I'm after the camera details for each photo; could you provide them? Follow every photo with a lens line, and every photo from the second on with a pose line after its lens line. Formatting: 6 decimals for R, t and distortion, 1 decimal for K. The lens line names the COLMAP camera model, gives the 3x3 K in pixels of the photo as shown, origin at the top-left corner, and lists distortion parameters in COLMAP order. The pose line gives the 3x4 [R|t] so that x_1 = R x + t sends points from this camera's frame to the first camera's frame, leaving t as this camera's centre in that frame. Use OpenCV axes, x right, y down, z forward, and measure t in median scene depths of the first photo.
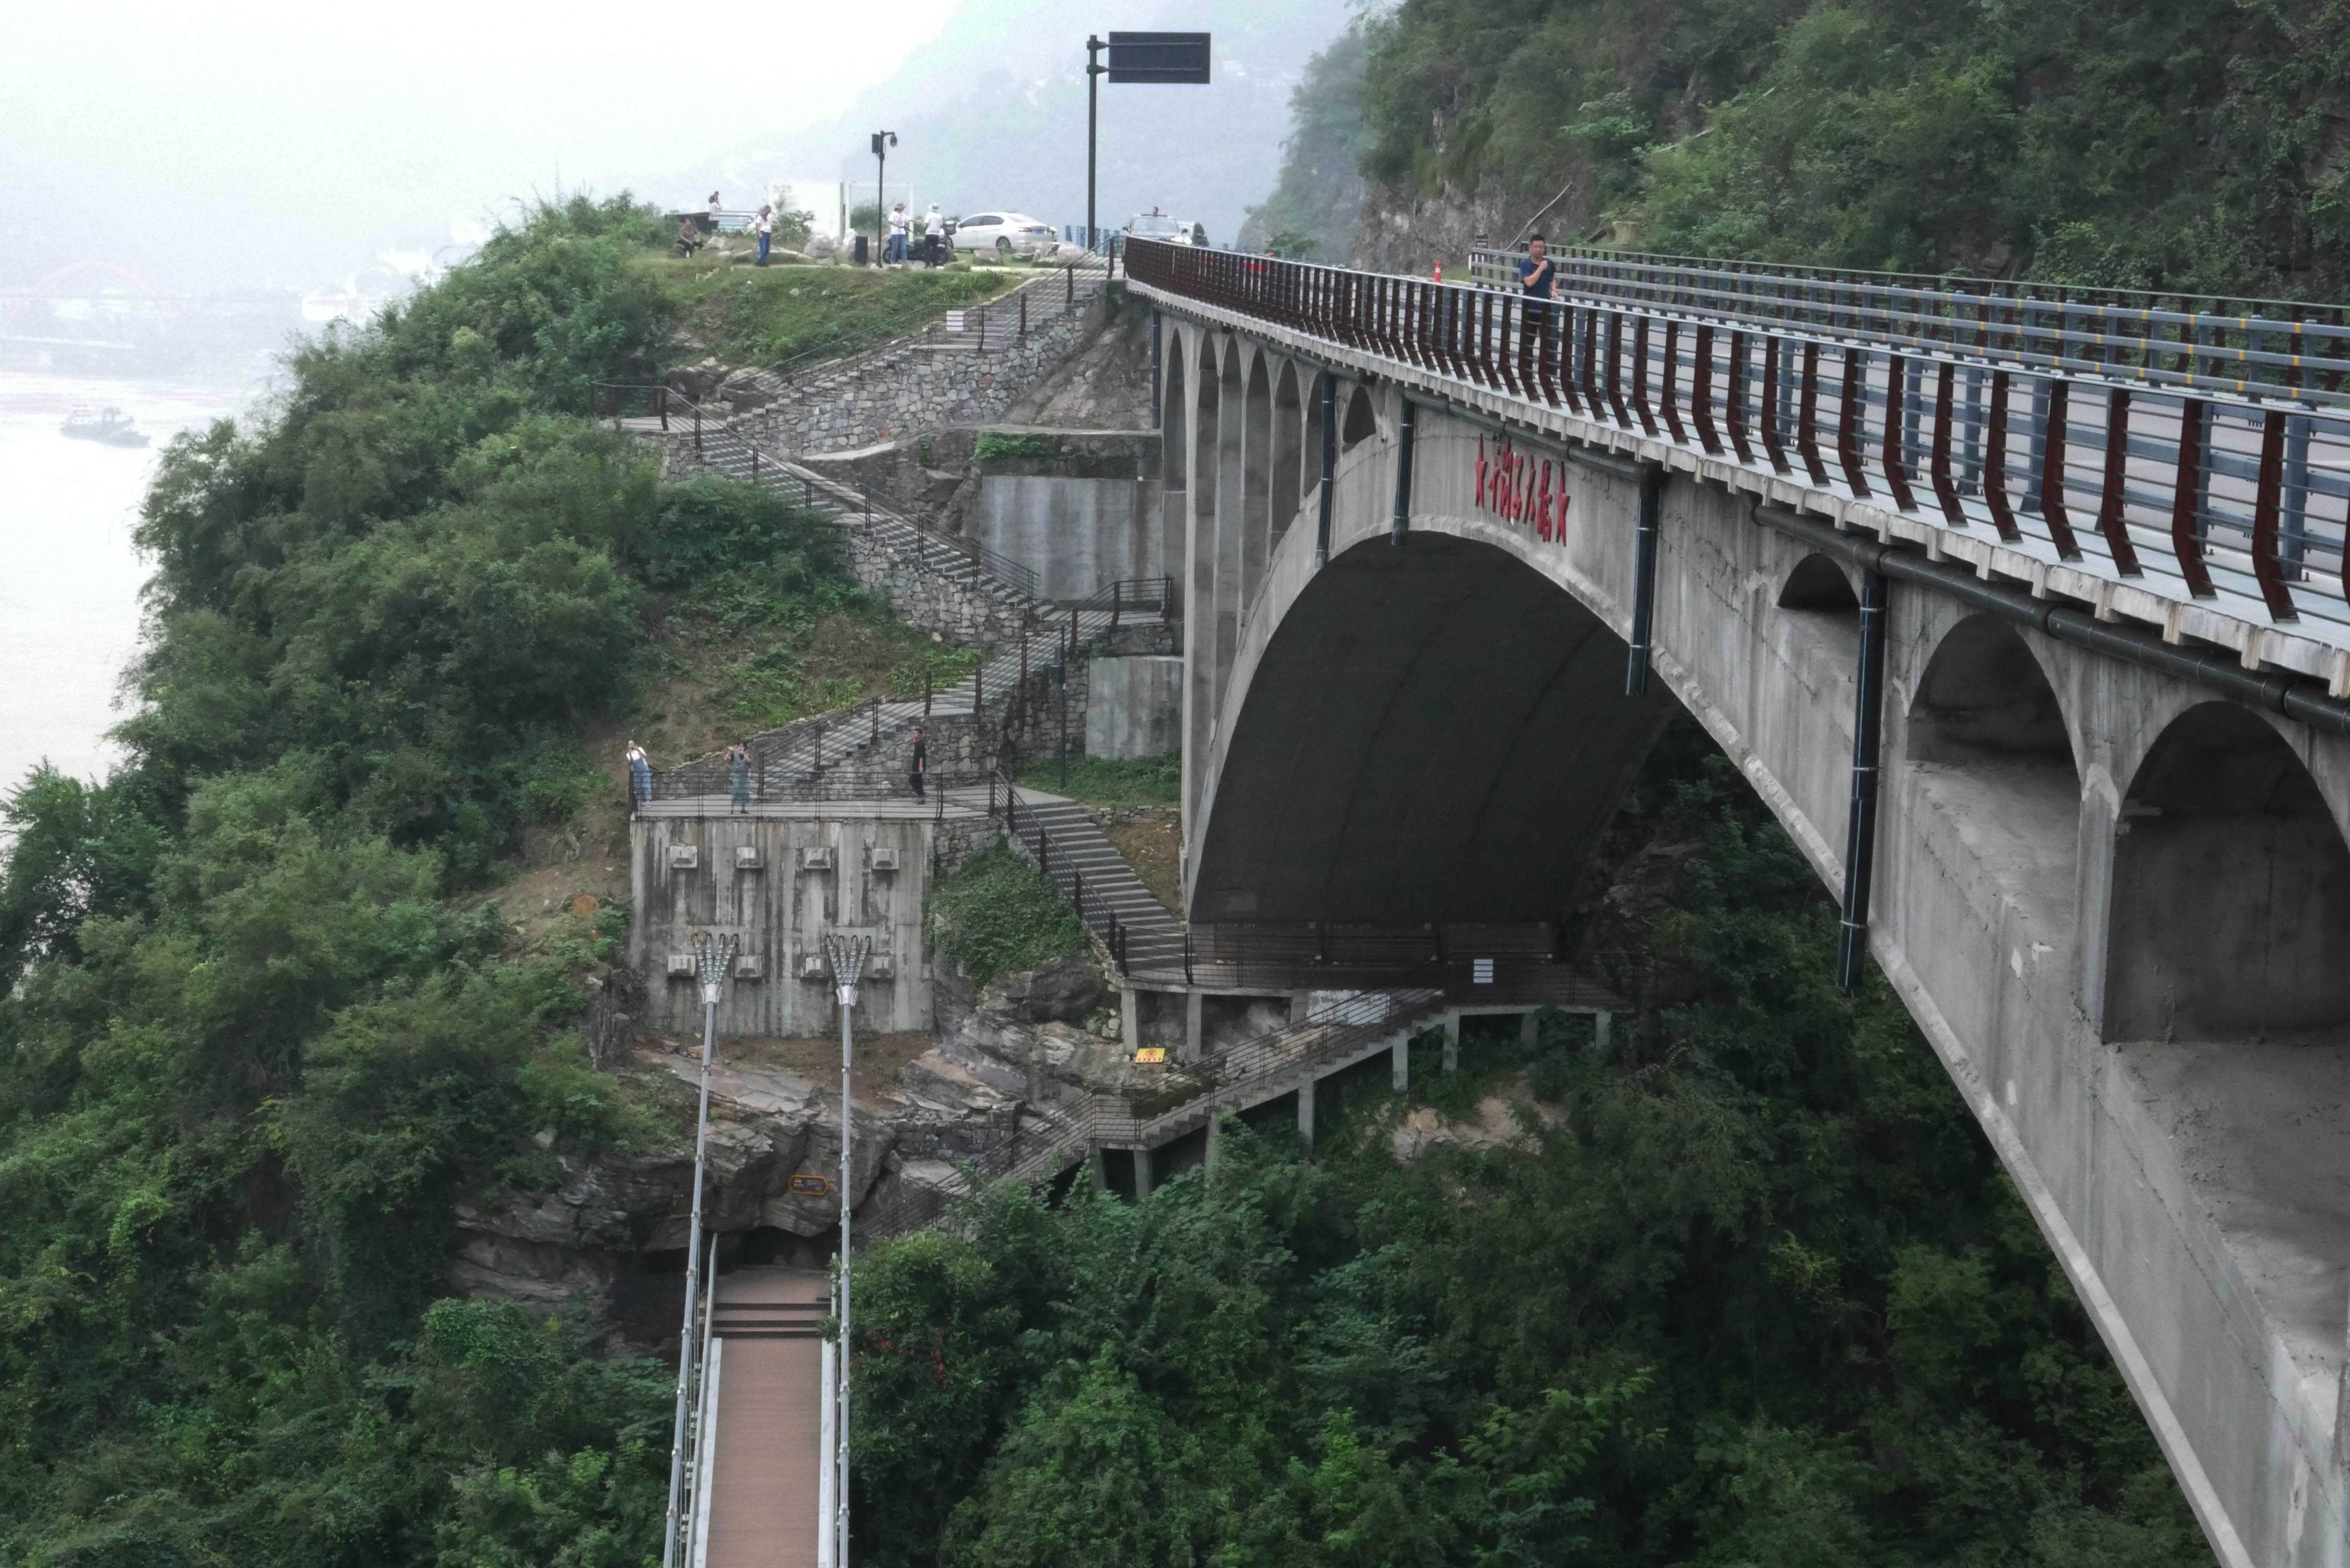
lens RADIAL K [[4833.8, 0, 1173.9], [0, 4833.8, 786.2], [0, 0, 1]] dist [0.070172, 0.000000]
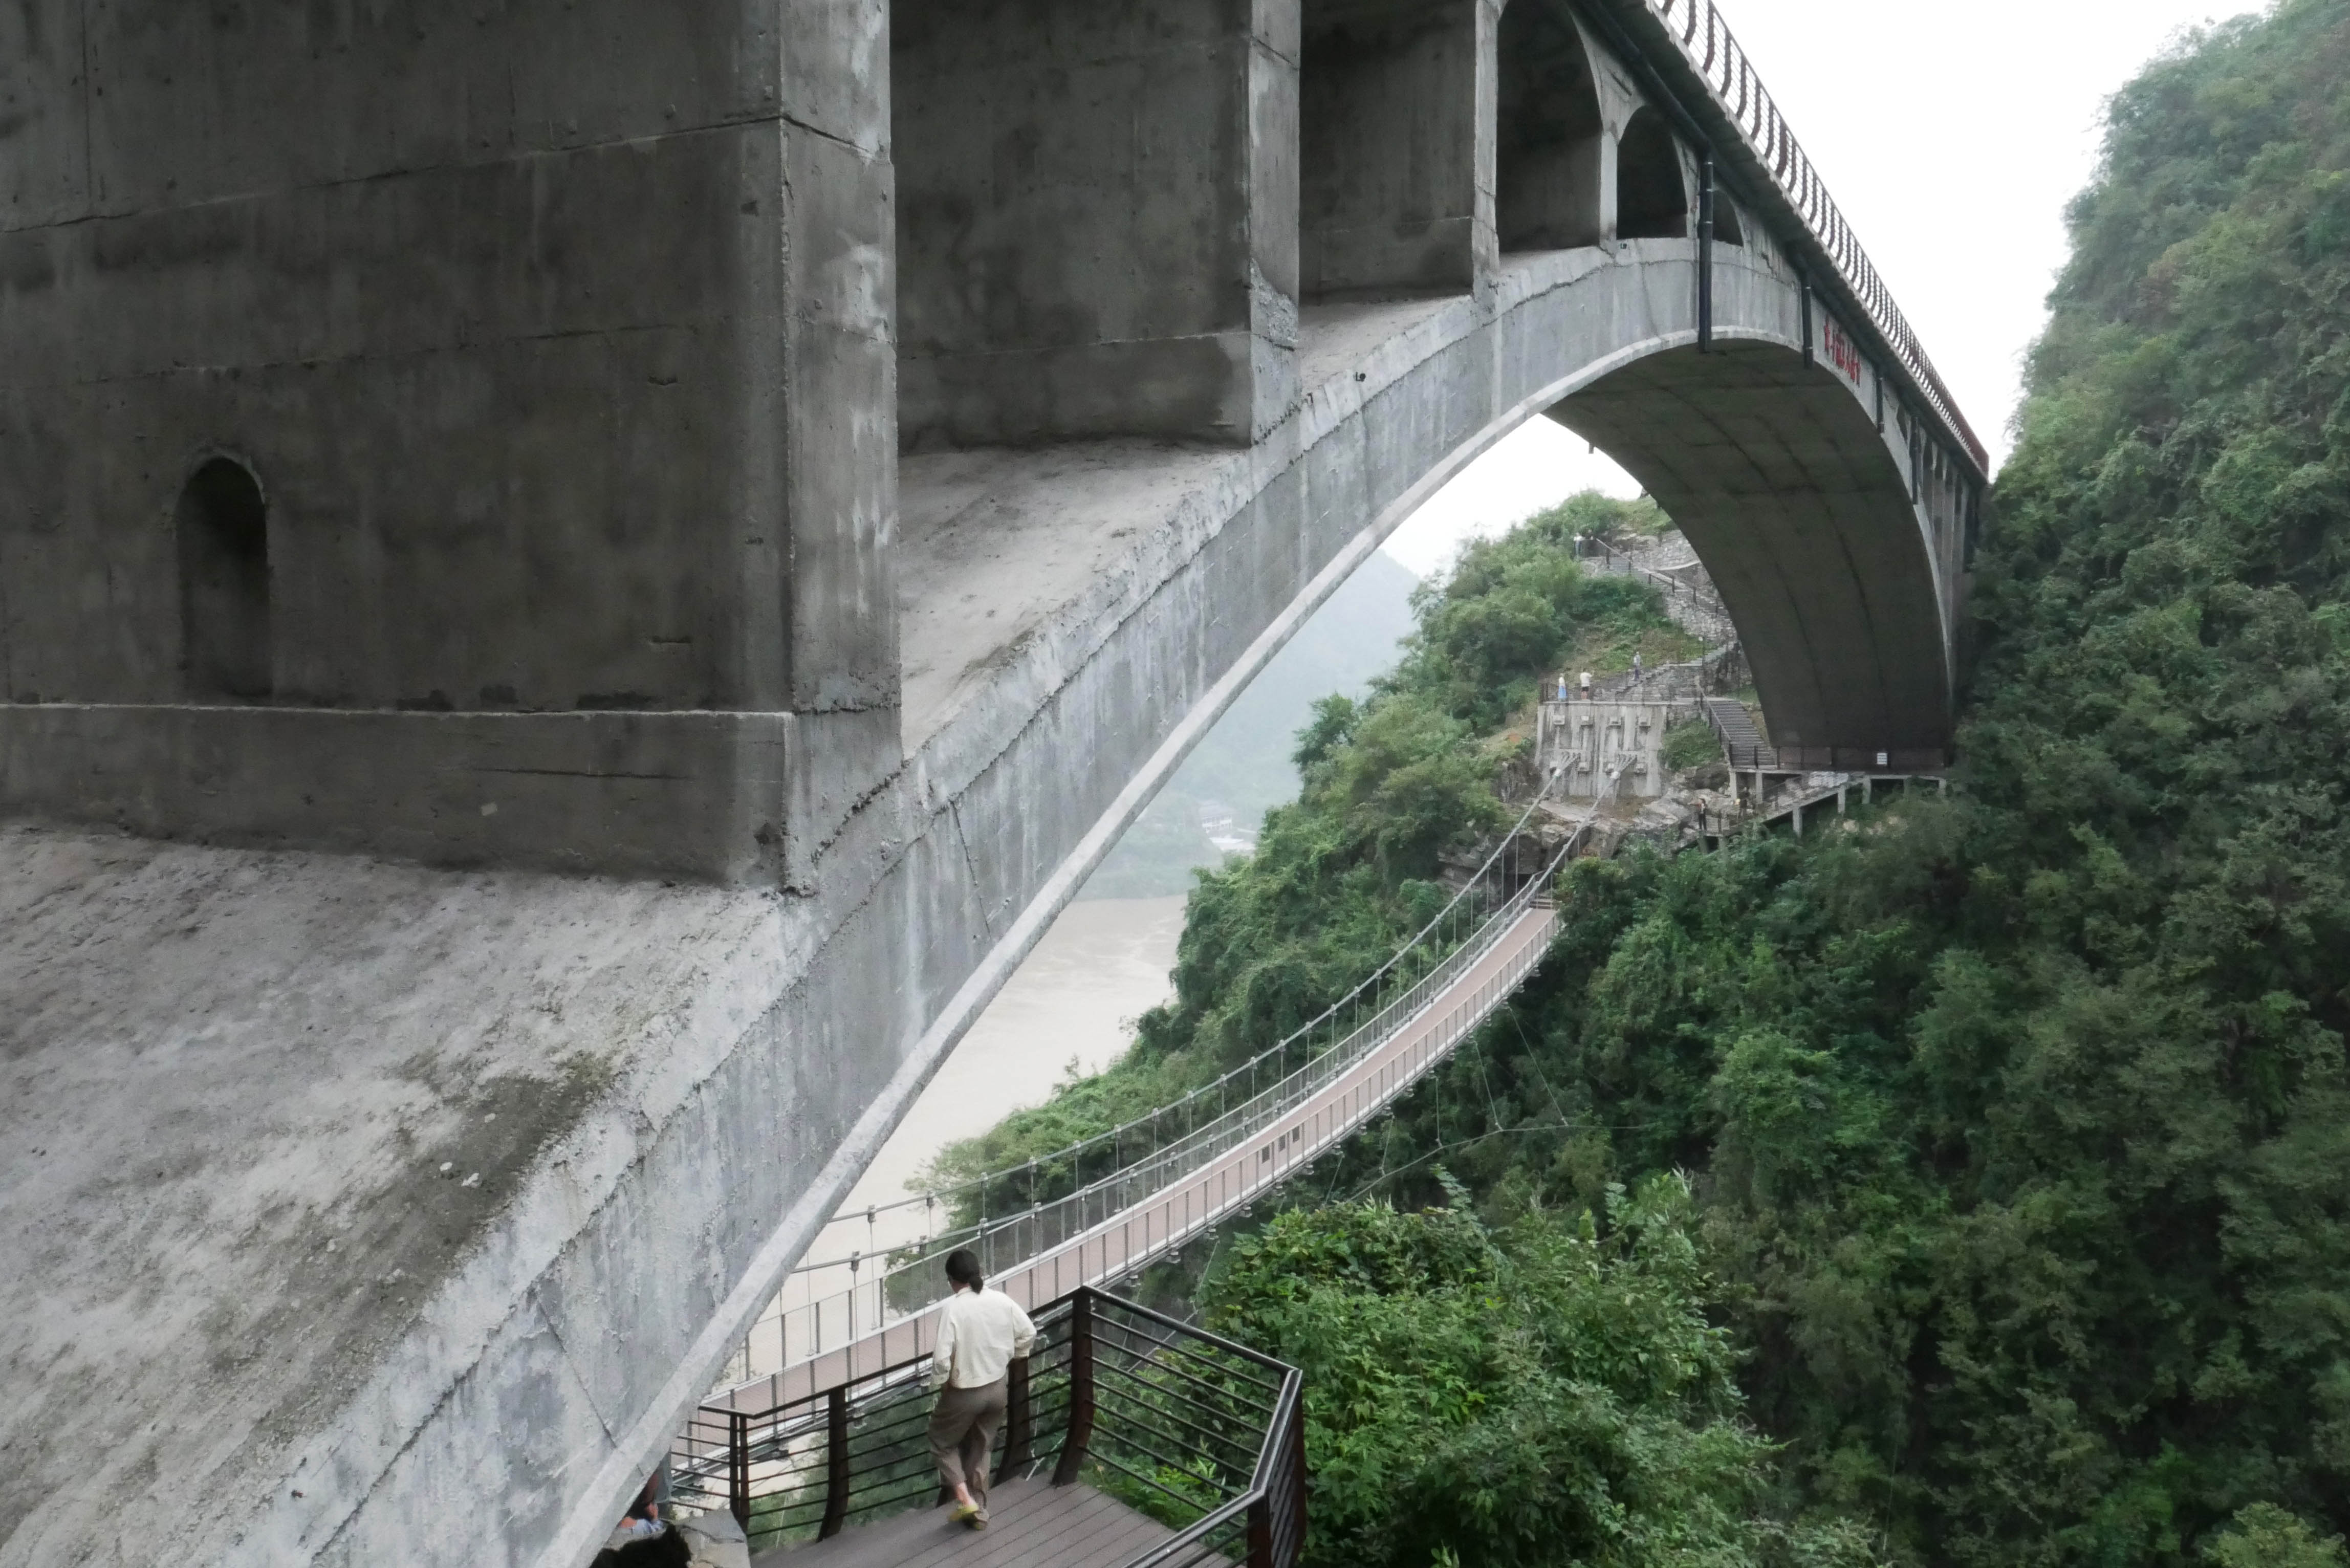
lens RADIAL K [[2014.8, 0, 1177.1], [0, 2014.8, 781.3], [0, 0, 1]] dist [-0.005310, 0.005862]
pose [[0.867737, 0.015141, -0.496794, 0.232138], [-0.045784, 0.997721, -0.049563, 0.104748], [0.494911, 0.065753, 0.866452, 0.061238]]
